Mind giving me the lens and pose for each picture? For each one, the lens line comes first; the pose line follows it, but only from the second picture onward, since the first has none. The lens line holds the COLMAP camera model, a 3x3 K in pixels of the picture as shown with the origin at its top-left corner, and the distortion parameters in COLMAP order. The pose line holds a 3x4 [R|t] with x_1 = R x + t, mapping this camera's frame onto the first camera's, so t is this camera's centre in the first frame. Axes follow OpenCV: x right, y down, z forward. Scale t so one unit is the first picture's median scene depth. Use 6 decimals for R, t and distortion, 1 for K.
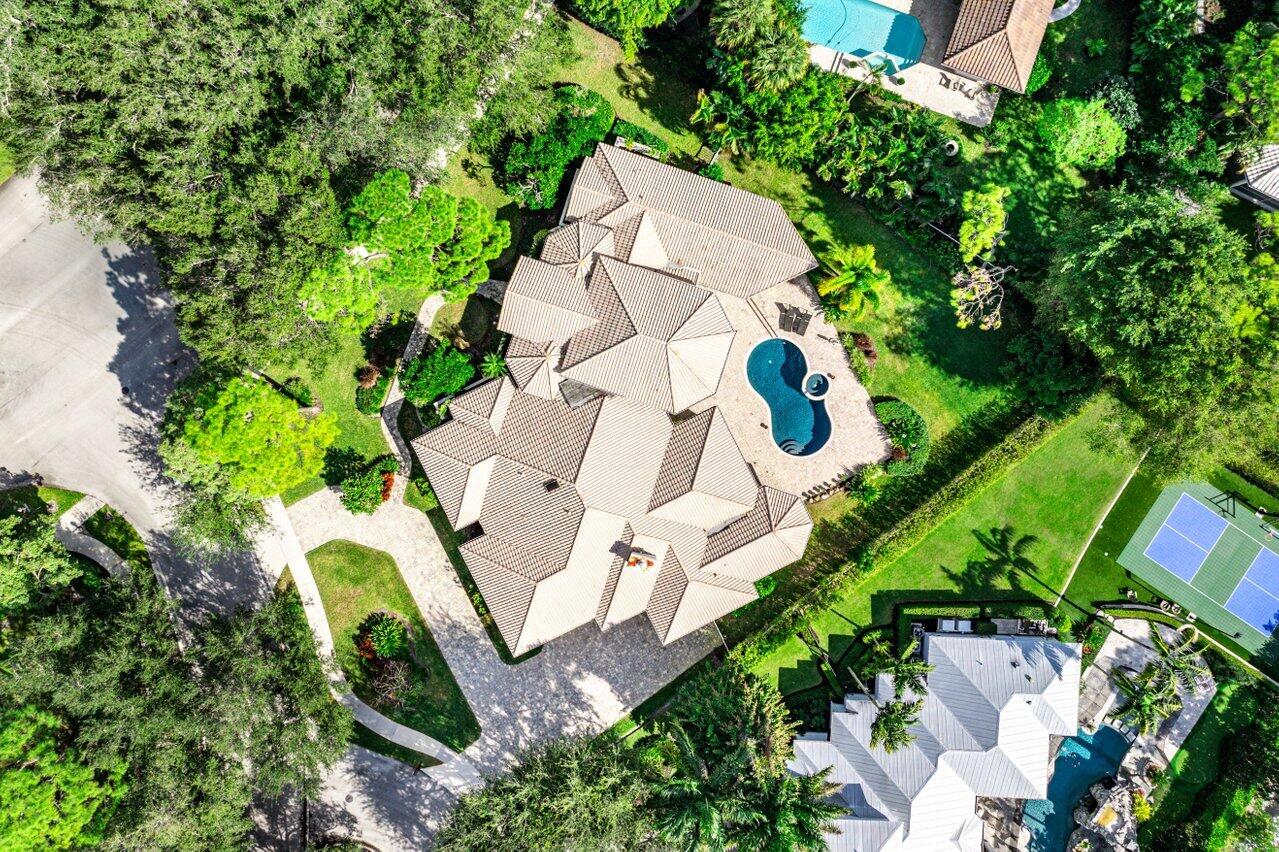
lens RADIAL K [[638.5, 0, 637.3], [0, 638.5, 391.4], [0, 0, 1]] dist [0.001553, 0.001410]
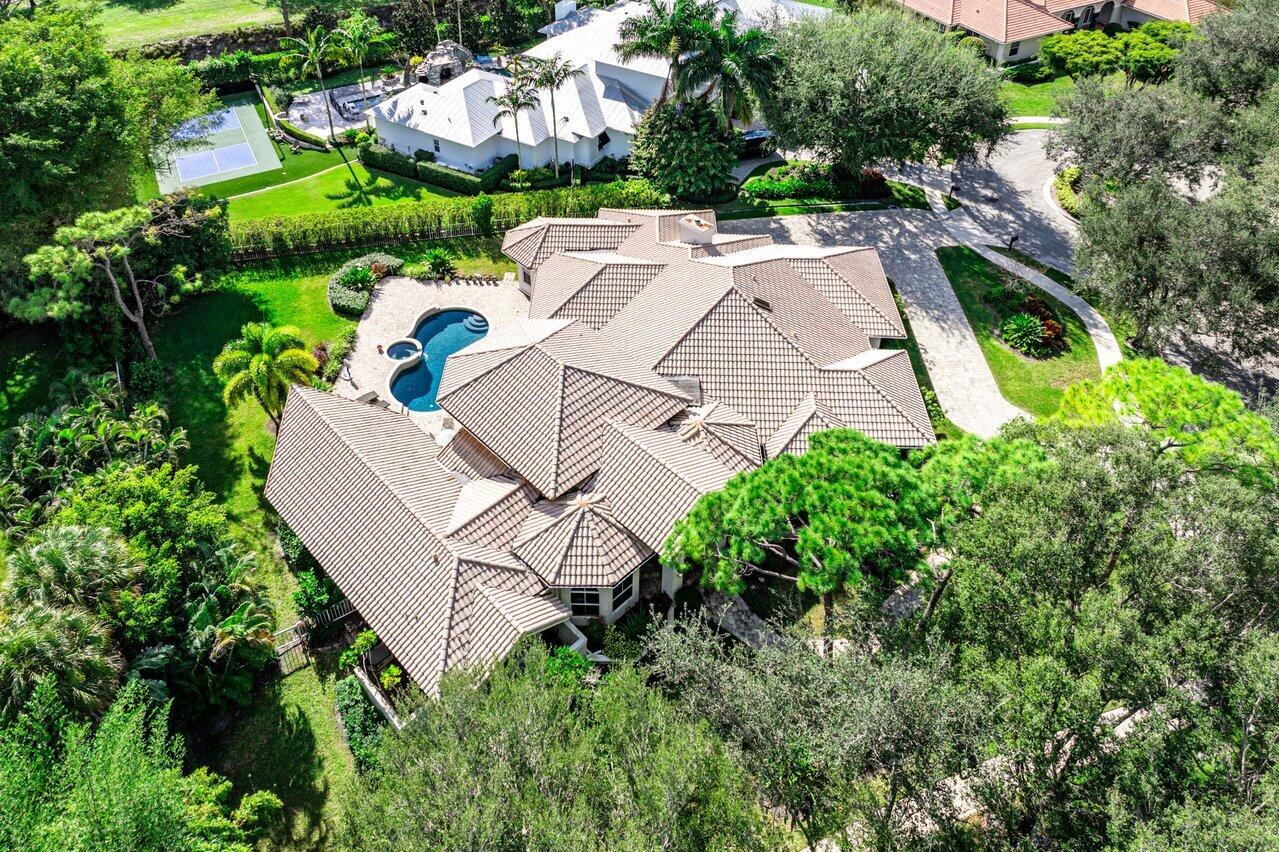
lens RADIAL K [[768.6, 0, 646.0], [0, 768.6, 429.6], [0, 0, 1]] dist [0.010002, 0.005136]
pose [[-0.891874, -0.343191, 0.294587, -0.292299], [0.452079, -0.656842, 0.603476, -0.503309], [-0.013610, 0.671401, 0.740969, 0.364953]]
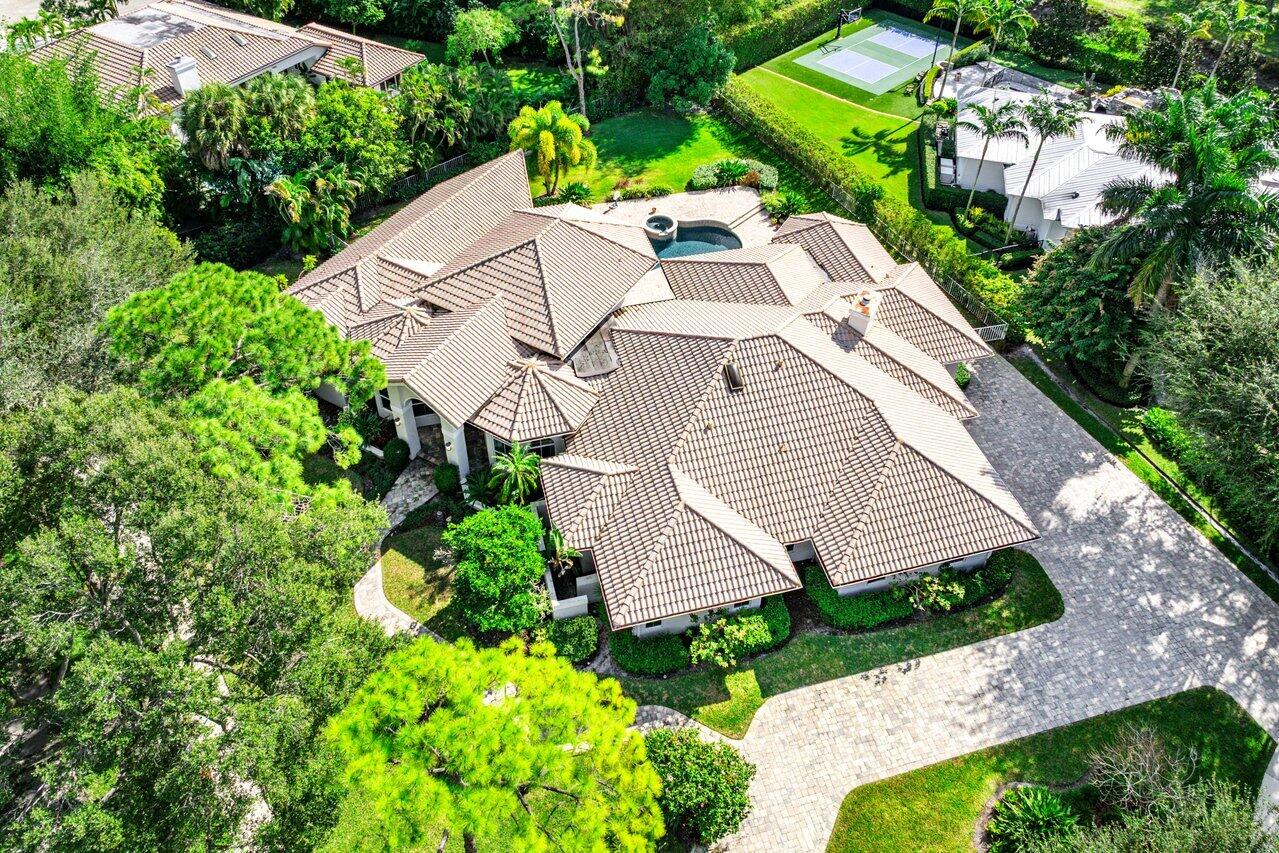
lens RADIAL K [[768.6, 0, 662.3], [0, 768.6, 442.2], [0, 0, 1]] dist [0.010002, 0.005136]
pose [[0.191358, -0.737922, 0.647189, -0.587263], [0.981520, 0.144504, -0.125448, 0.160201], [-0.000950, 0.659235, 0.751937, 0.425452]]
